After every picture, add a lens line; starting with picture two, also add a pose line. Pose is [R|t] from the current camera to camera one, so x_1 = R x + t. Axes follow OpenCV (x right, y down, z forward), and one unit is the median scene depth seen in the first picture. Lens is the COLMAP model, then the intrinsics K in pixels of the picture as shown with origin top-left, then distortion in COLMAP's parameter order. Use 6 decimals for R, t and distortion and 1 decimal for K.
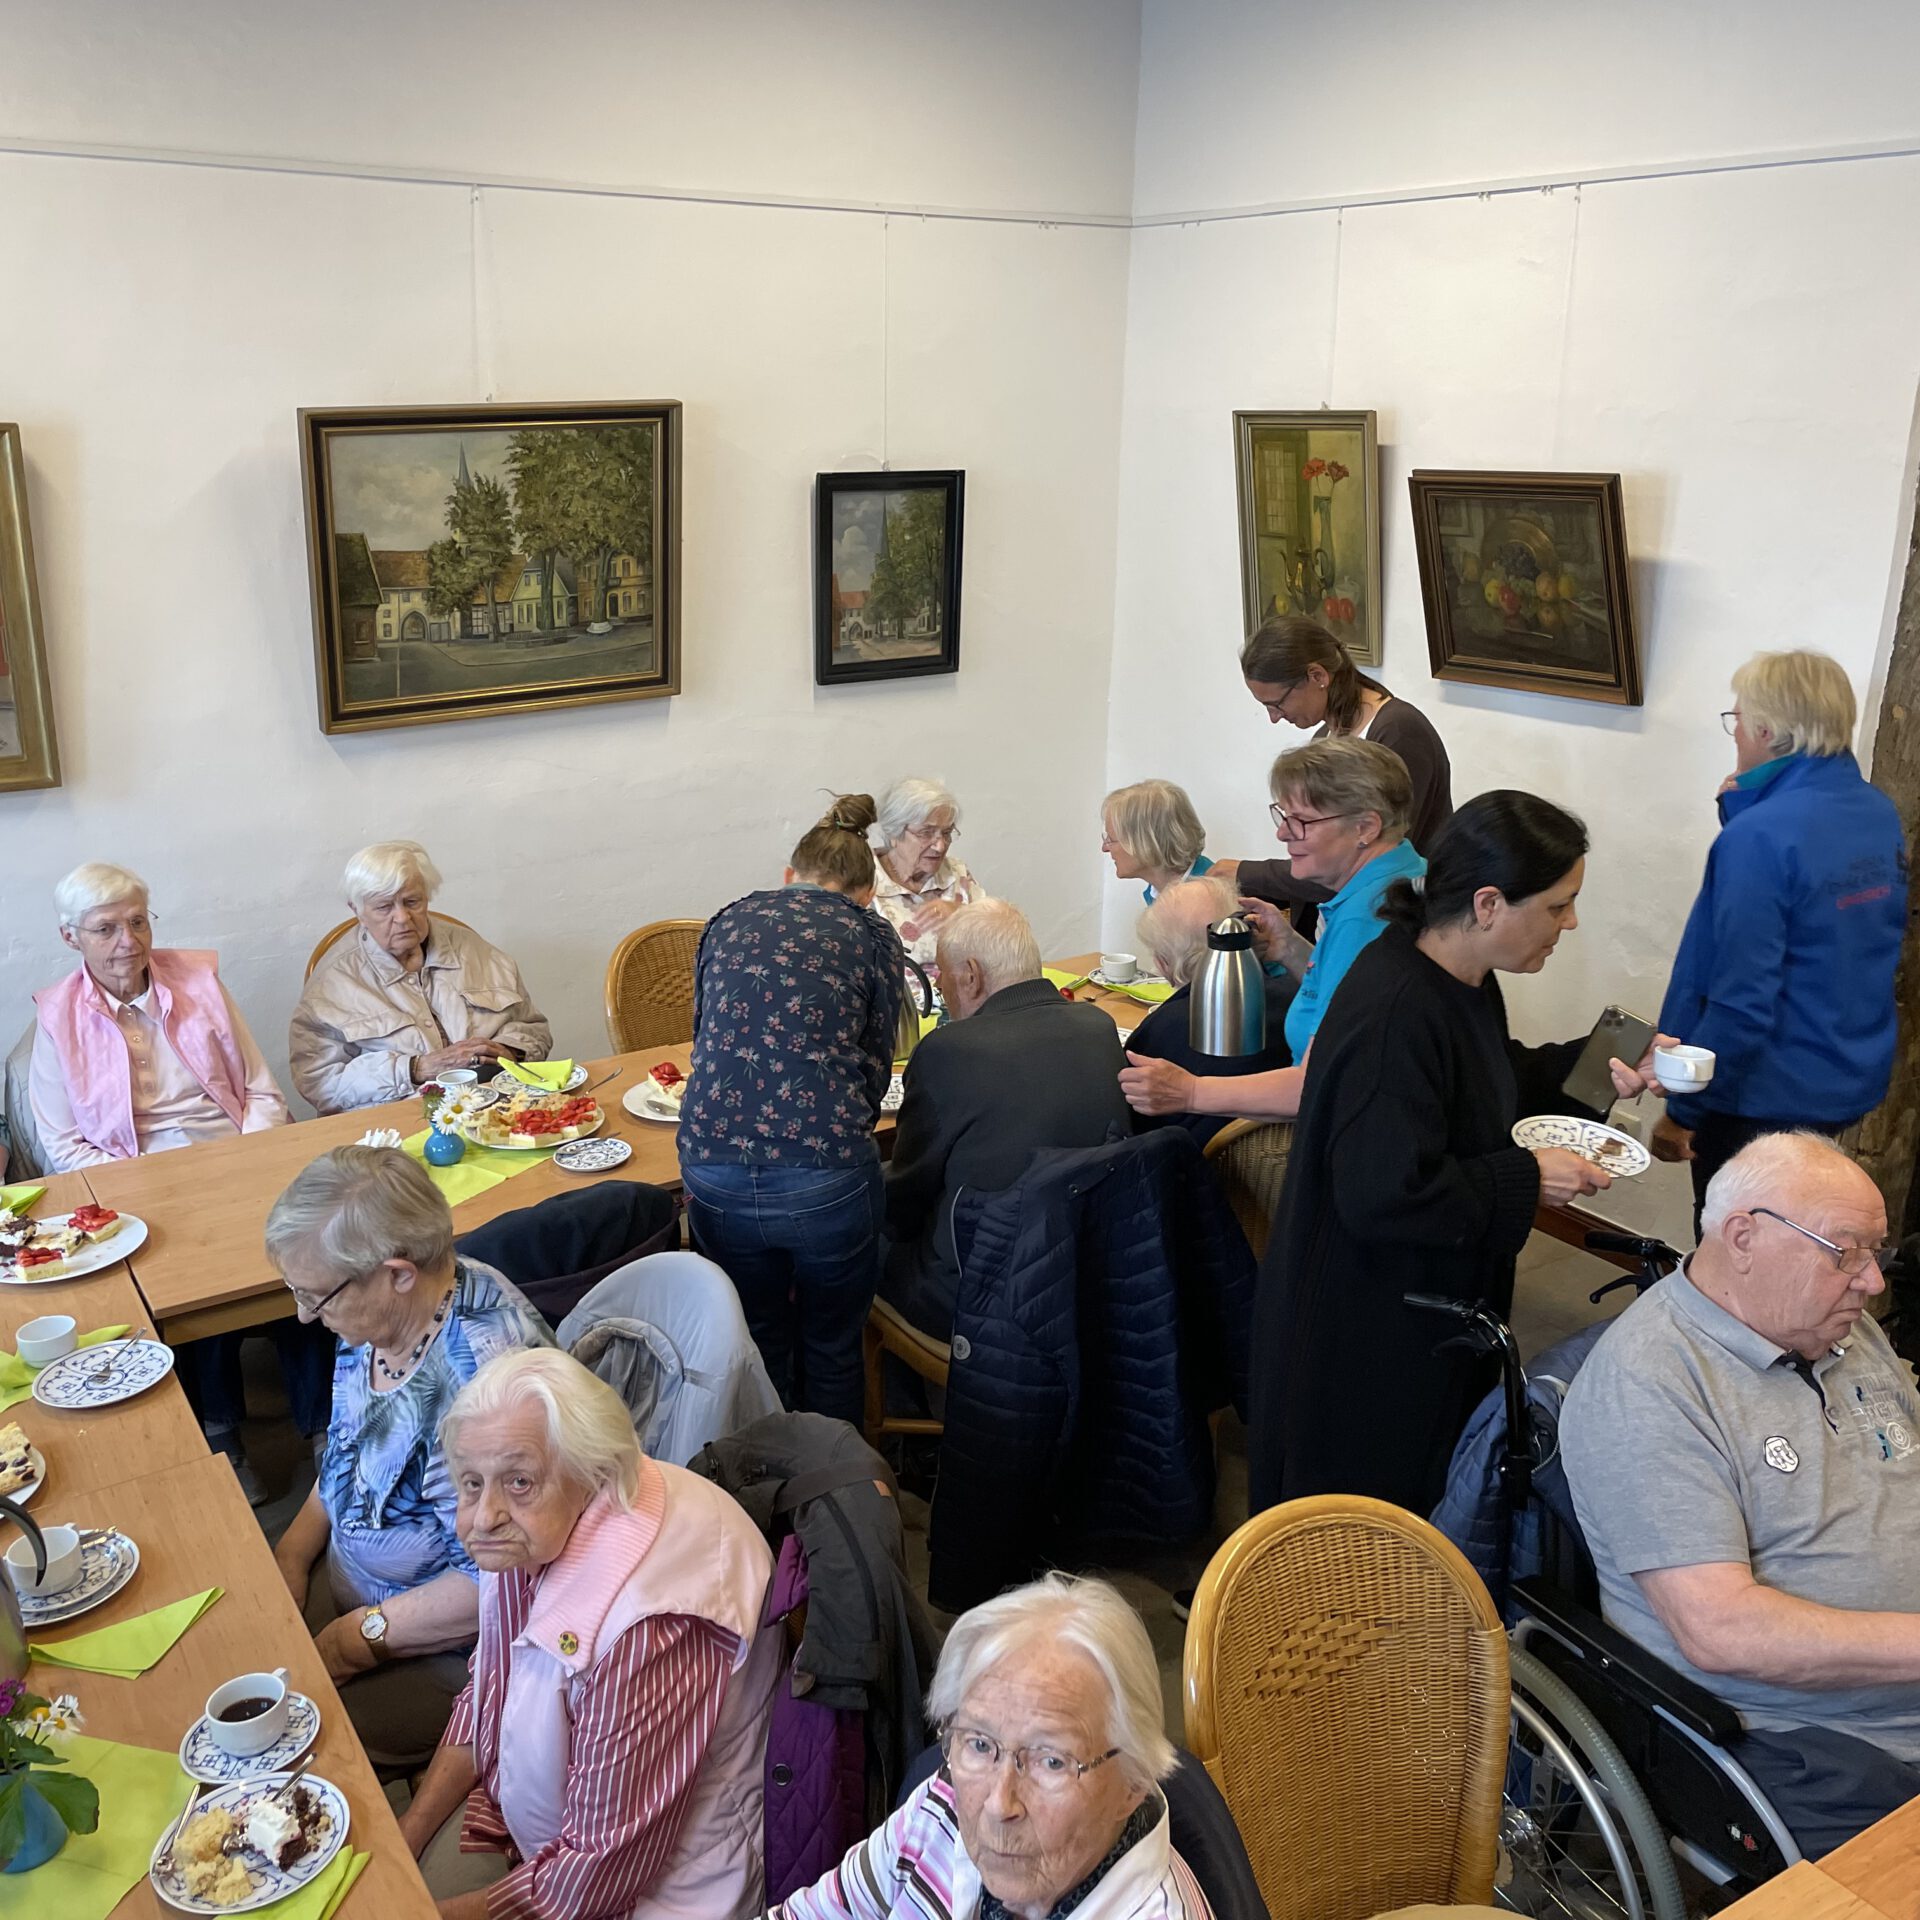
lens RADIAL K [[1970.1, 0, 959.7], [0, 1970.1, 958.1], [0, 0, 1]] dist [-0.008353, 0.000000]
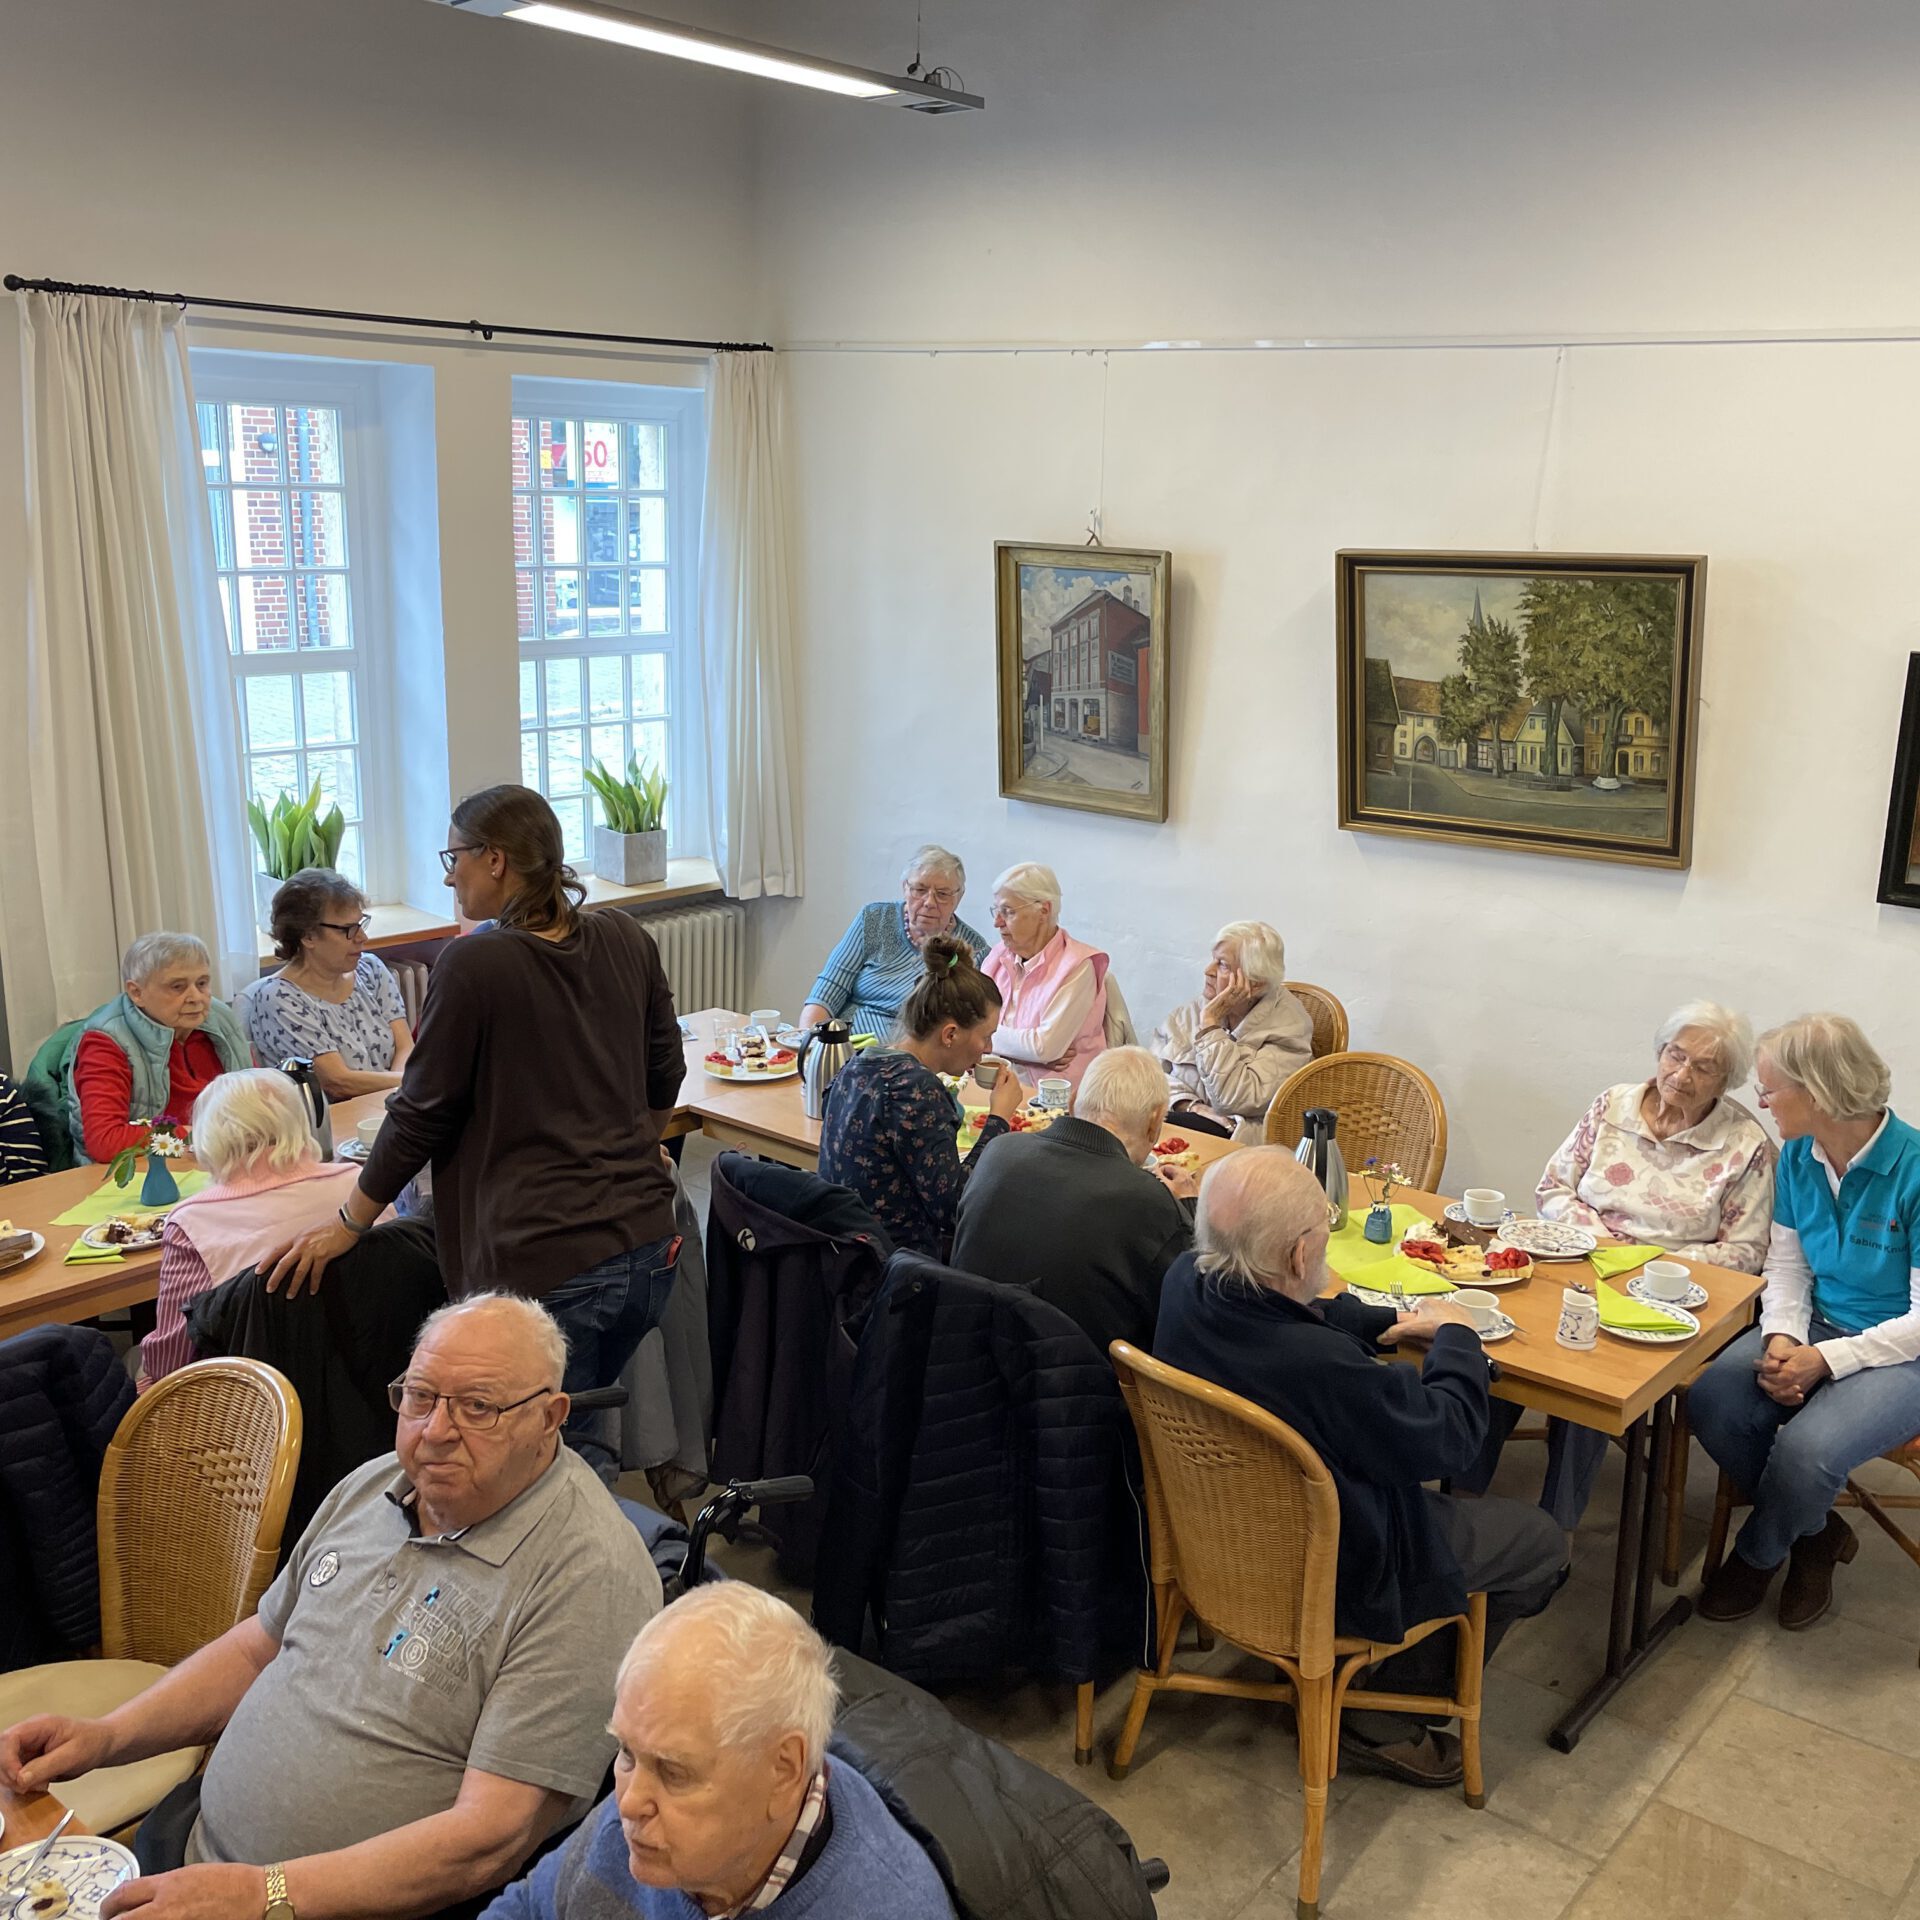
lens RADIAL K [[1970.1, 0, 962.3], [0, 1970.1, 960.7], [0, 0, 1]] dist [-0.008353, 0.000000]
pose [[0.252225, 0.225794, -0.940957, 0.698674], [-0.289302, 0.945517, 0.149340, -0.144103], [0.923410, 0.234554, 0.303805, 0.451874]]
